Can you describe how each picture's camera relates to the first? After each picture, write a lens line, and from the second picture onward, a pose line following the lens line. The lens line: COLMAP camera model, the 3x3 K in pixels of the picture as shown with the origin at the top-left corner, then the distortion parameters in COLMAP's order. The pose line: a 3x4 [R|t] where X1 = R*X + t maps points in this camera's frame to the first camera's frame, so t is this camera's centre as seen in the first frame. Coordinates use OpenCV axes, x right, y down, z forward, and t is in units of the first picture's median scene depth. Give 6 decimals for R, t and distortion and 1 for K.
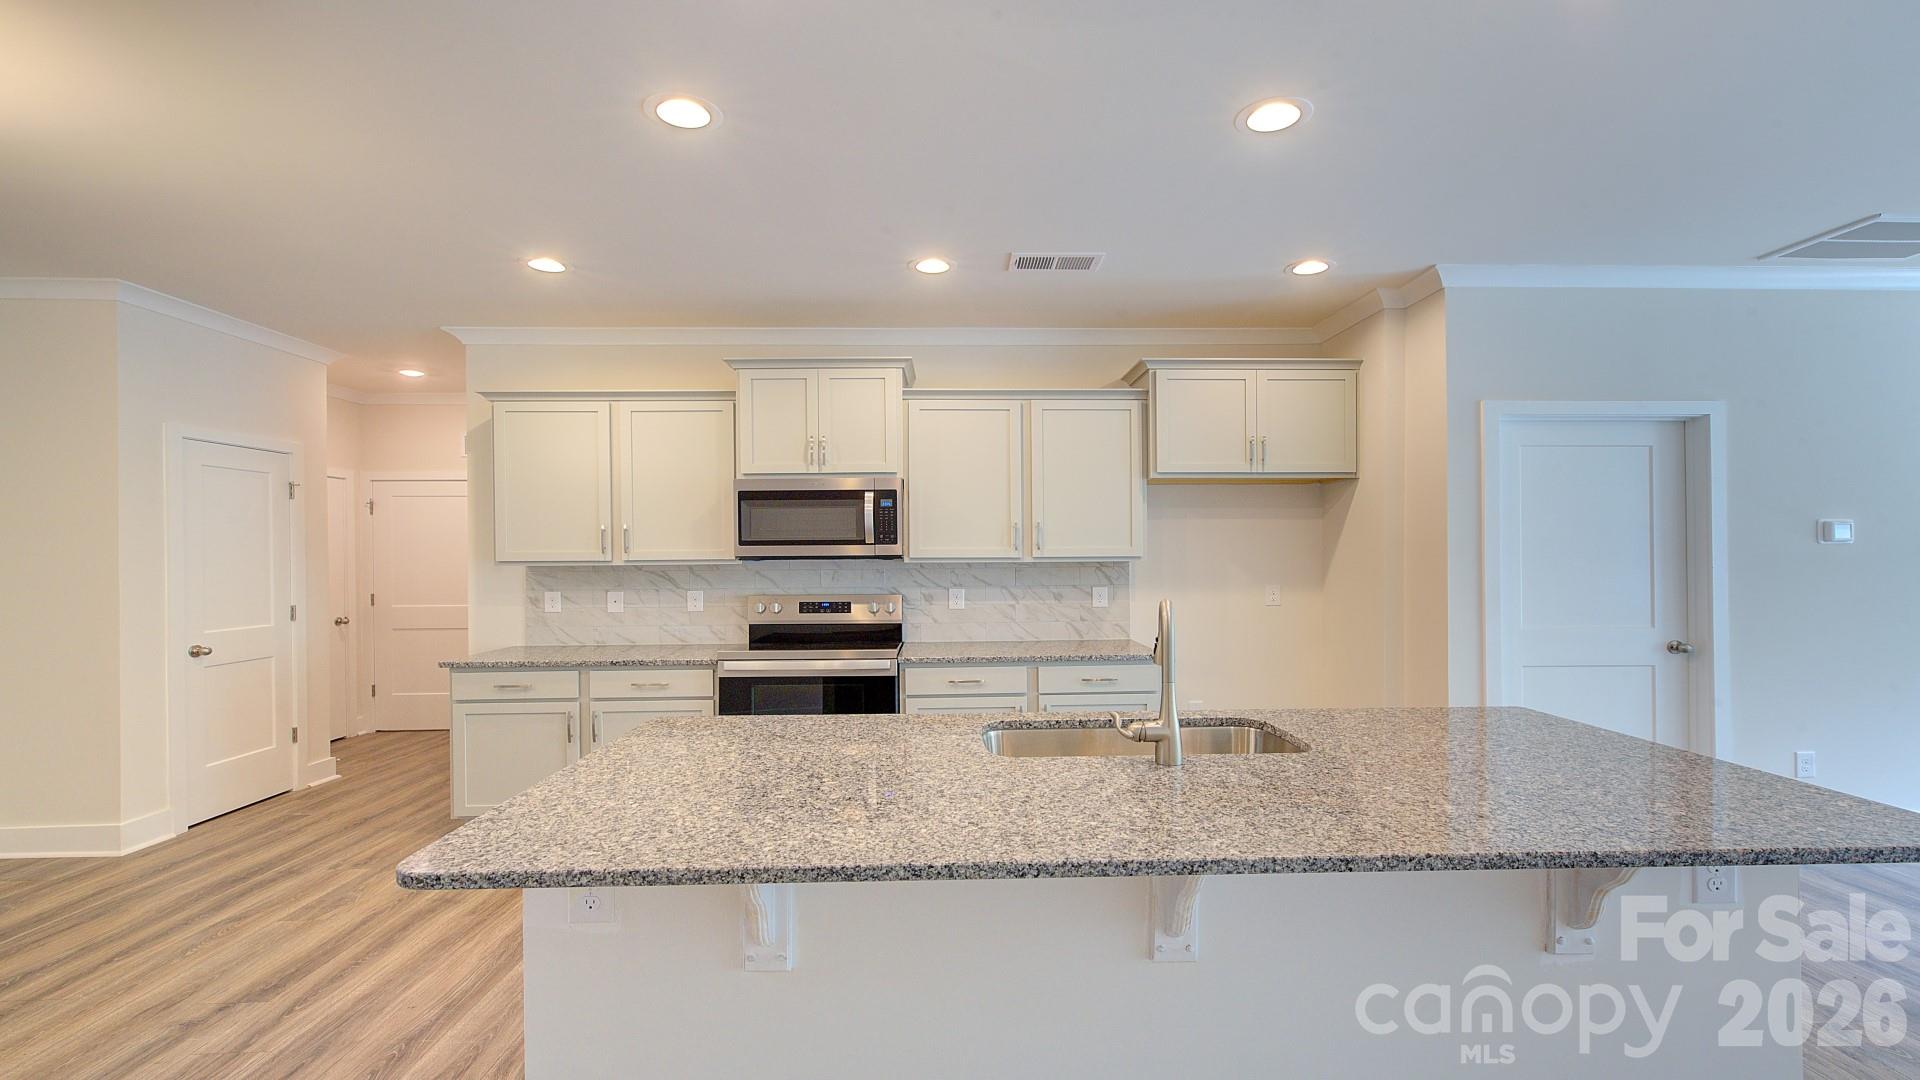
lens RADIAL K [[771.7, 0, 1018.2], [0, 771.7, 560.9], [0, 0, 1]] dist [0.002032, 0.000154]
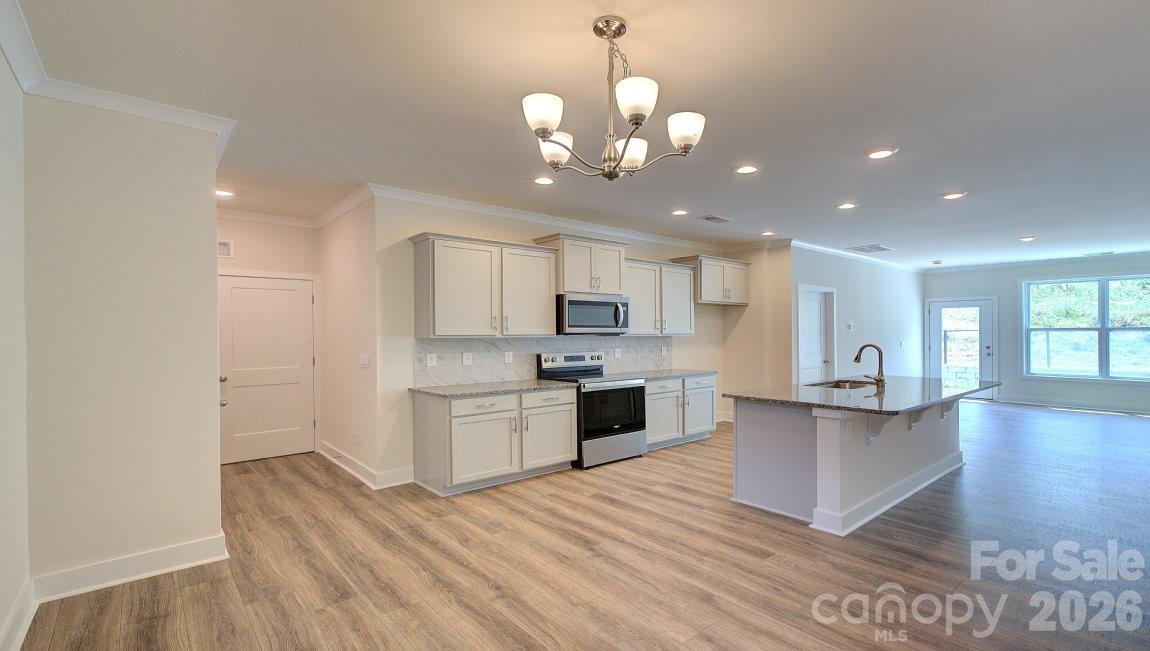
lens RADIAL K [[468.9, 0, 599.3], [0, 468.9, 331.5], [0, 0, 1]] dist [-0.000499, 0.000362]
pose [[0.799435, 0.006098, 0.600721, -0.967961], [0.002658, 0.999903, -0.013687, 0.007230], [-0.600746, 0.012539, 0.799341, -0.016010]]
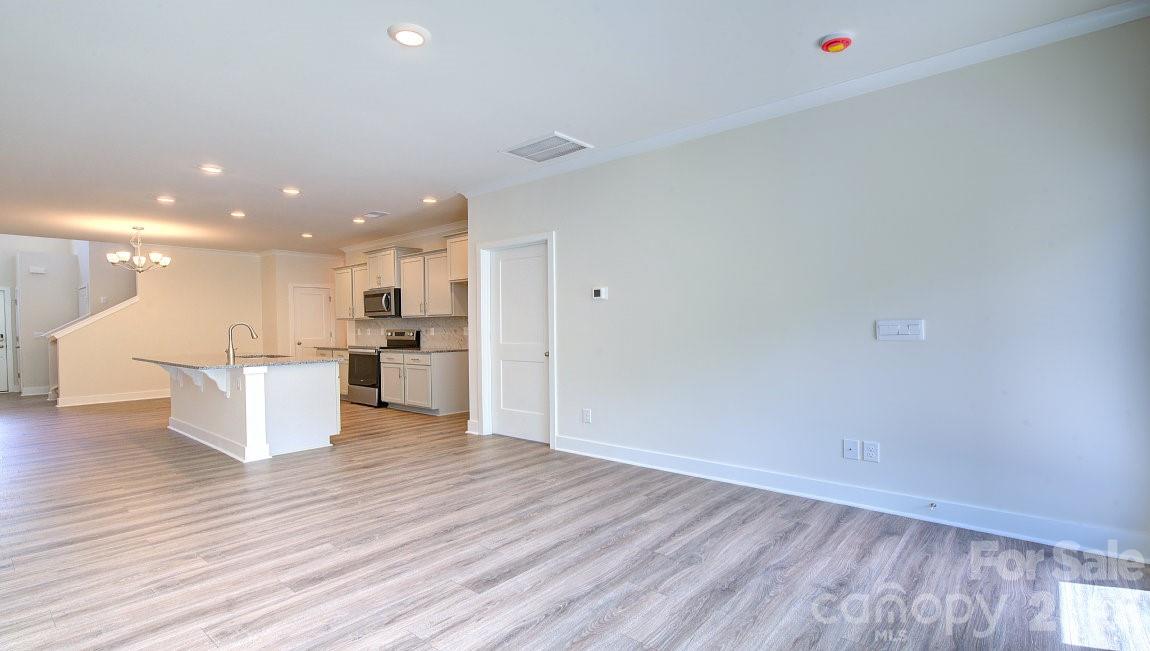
lens RADIAL K [[532.2, 0, 593.3], [0, 532.2, 331.8], [0, 0, 1]] dist [0.012423, 0.000001]
pose [[0.744700, 0.006448, -0.667368, 1.639509], [0.003699, 0.999898, 0.013788, 0.028651], [0.667389, -0.012737, 0.744600, 0.020598]]
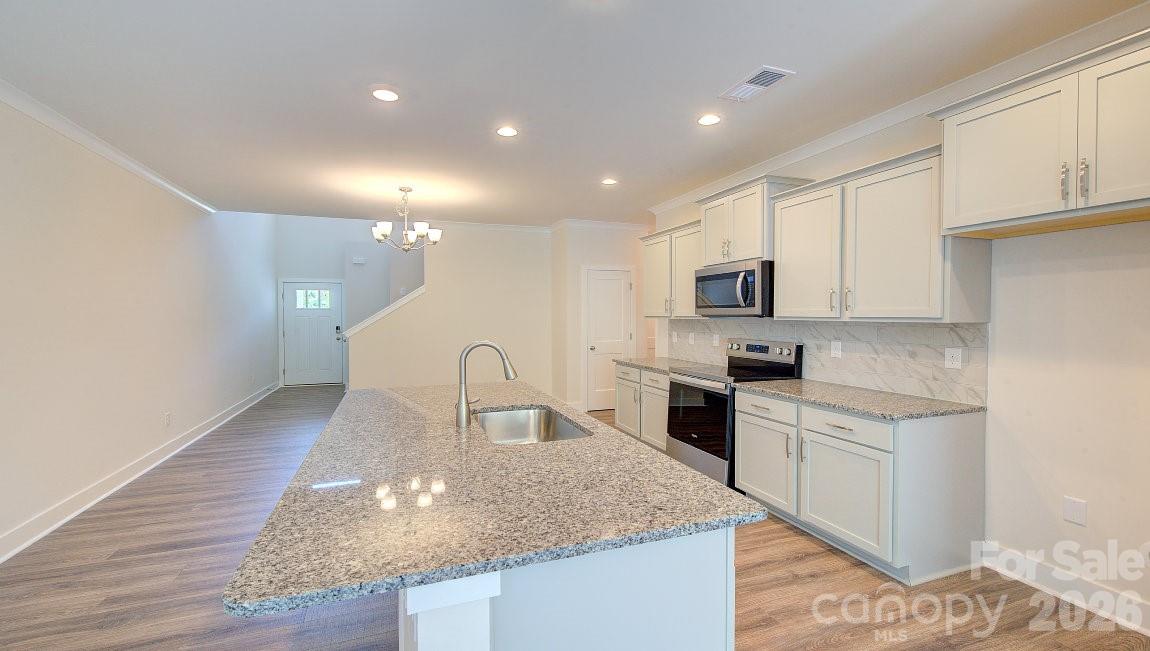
lens RADIAL K [[513.0, 0, 584.4], [0, 513.0, 331.7], [0, 0, 1]] dist [-0.001848, 0.000365]
pose [[0.319485, 0.038016, -0.946828, 0.618138], [-0.009228, 0.999272, 0.037008, -0.007556], [0.947546, -0.003086, 0.319603, 0.369496]]
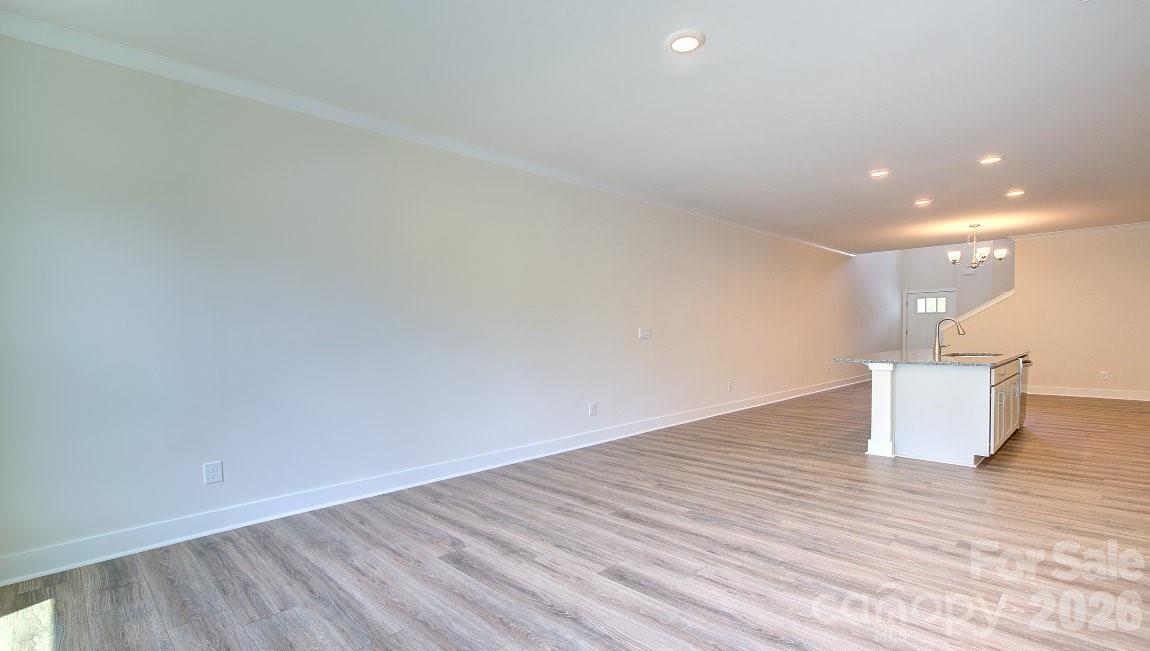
lens RADIAL K [[524.9, 0, 561.8], [0, 524.9, 340.5], [0, 0, 1]] dist [-0.003304, -0.000080]
pose [[-0.739563, 0.031711, -0.672340, 1.608562], [0.020439, 0.999487, 0.024658, 0.025724], [0.672777, 0.004494, -0.739832, 0.751316]]
